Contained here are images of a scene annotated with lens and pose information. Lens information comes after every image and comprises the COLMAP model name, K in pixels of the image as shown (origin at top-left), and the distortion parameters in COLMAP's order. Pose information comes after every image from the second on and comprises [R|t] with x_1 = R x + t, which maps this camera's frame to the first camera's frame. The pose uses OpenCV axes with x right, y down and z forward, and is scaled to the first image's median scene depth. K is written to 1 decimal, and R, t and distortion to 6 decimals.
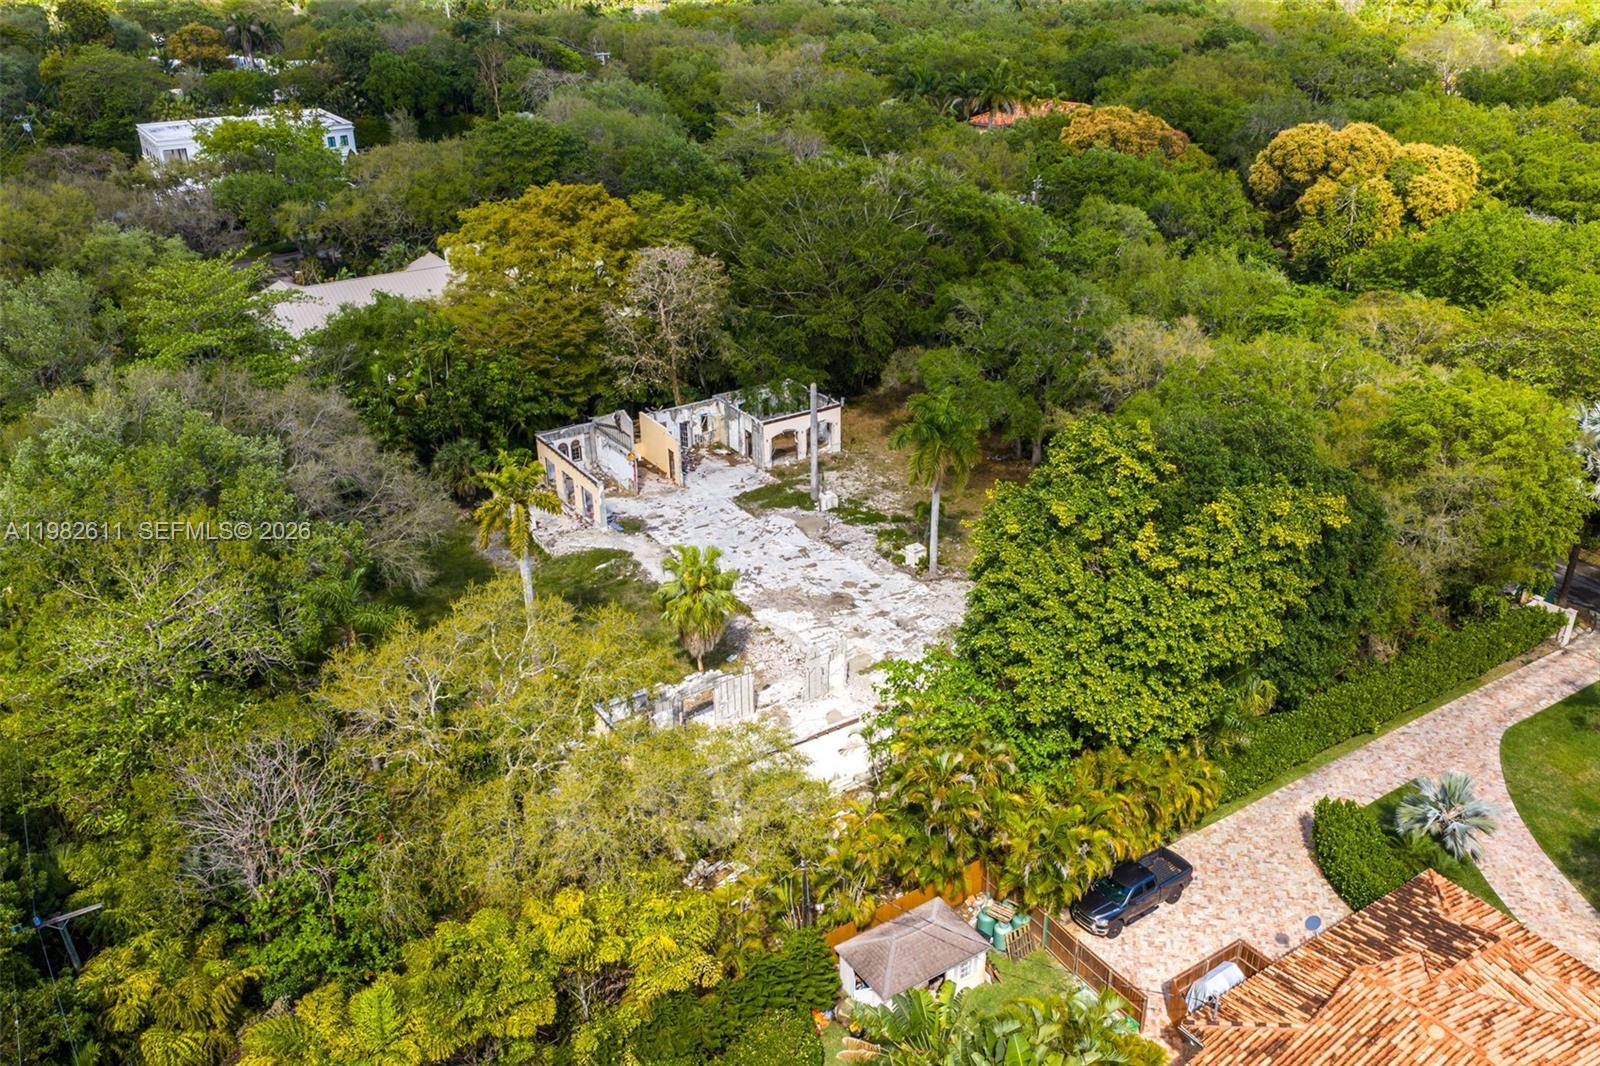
lens RADIAL K [[1308.5, 0, 798.5], [0, 1308.5, 534.0], [0, 0, 1]] dist [0.004881, -0.004069]
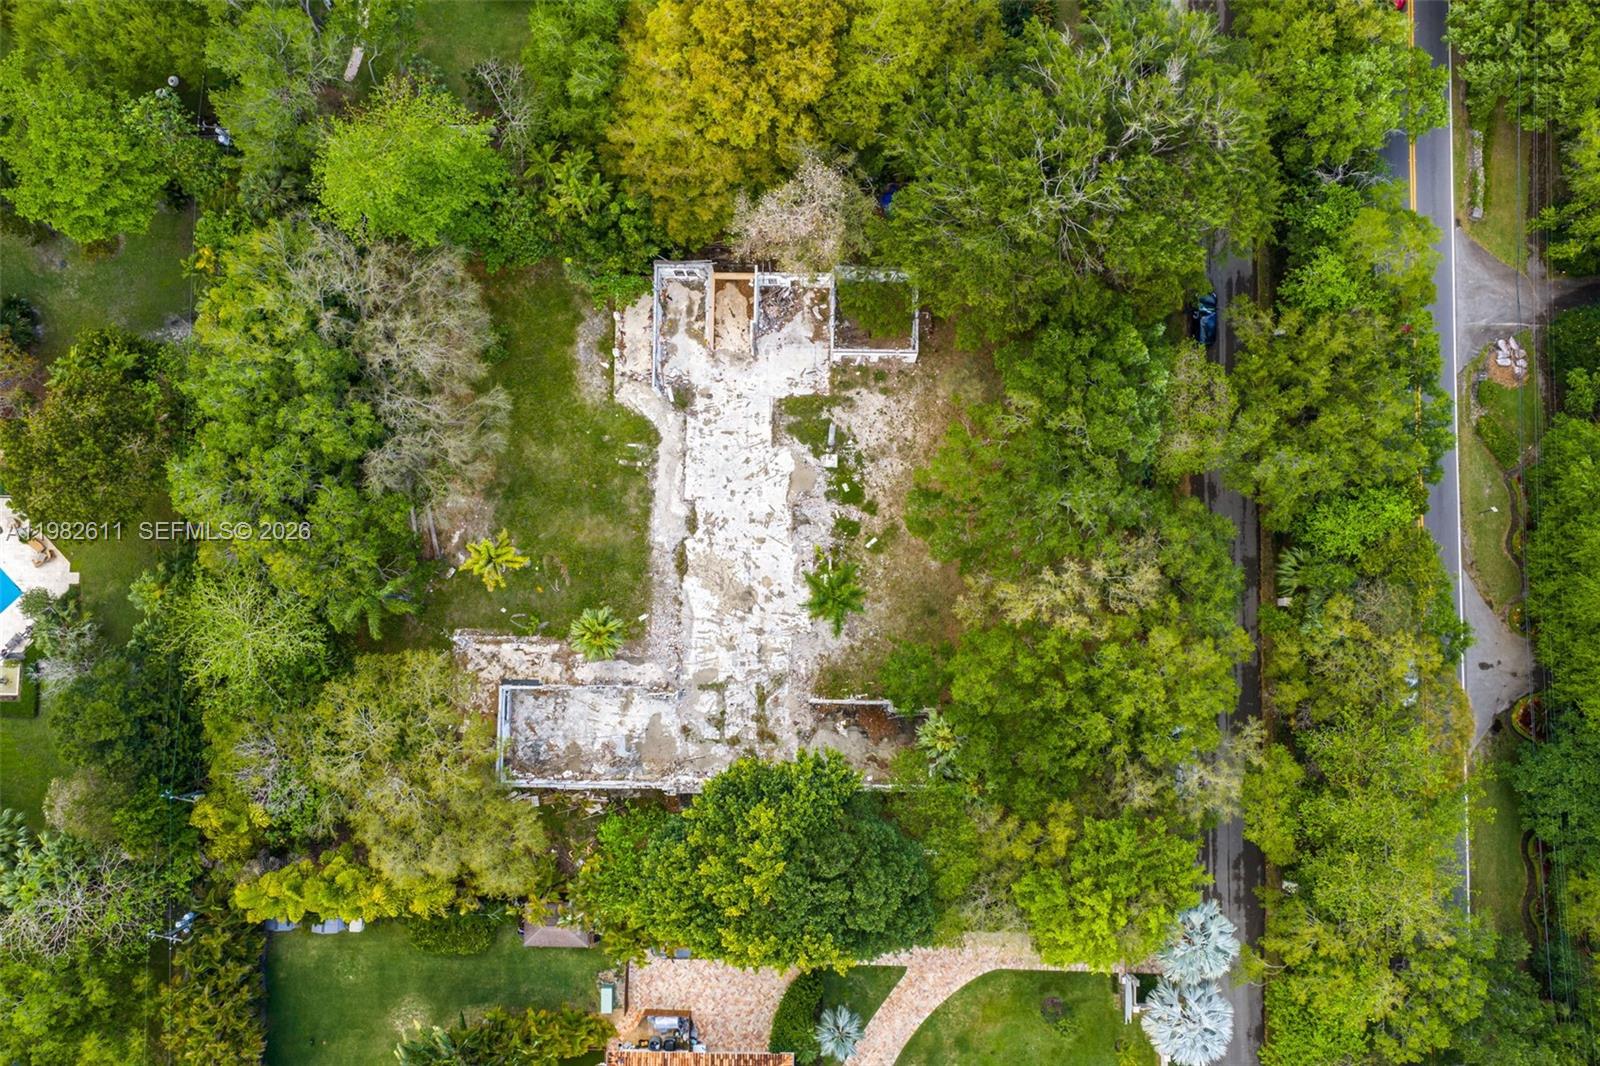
lens RADIAL K [[1316.9, 0, 804.4], [0, 1316.9, 523.5], [0, 0, 1]] dist [0.010396, -0.023608]
pose [[0.834631, 0.548826, -0.046705, 0.085746], [-0.244591, 0.445264, 0.861345, -0.989408], [0.493524, -0.707482, 0.505868, 0.325530]]
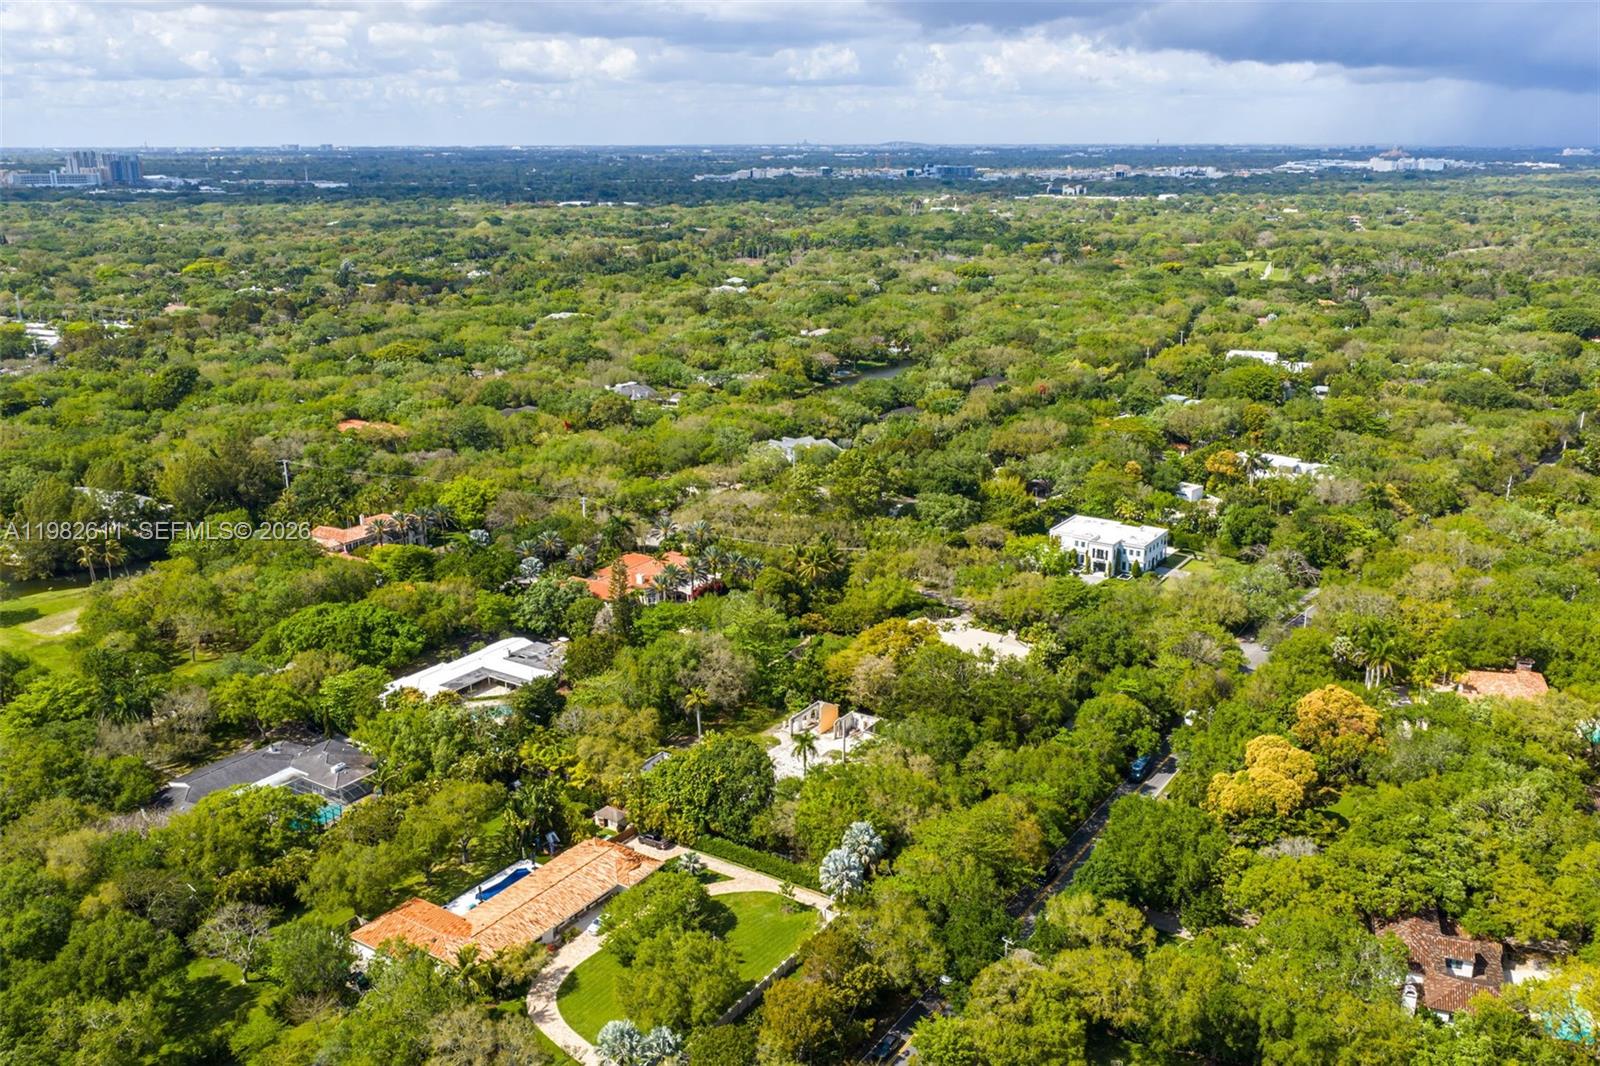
lens RADIAL K [[1316.9, 0, 804.4], [0, 1316.9, 523.5], [0, 0, 1]] dist [0.010396, -0.023608]
pose [[0.408618, 0.261960, -0.874305, 2.109729], [-0.406520, 0.909898, 0.082631, -0.632593], [0.817174, 0.321657, 0.478292, -0.466594]]
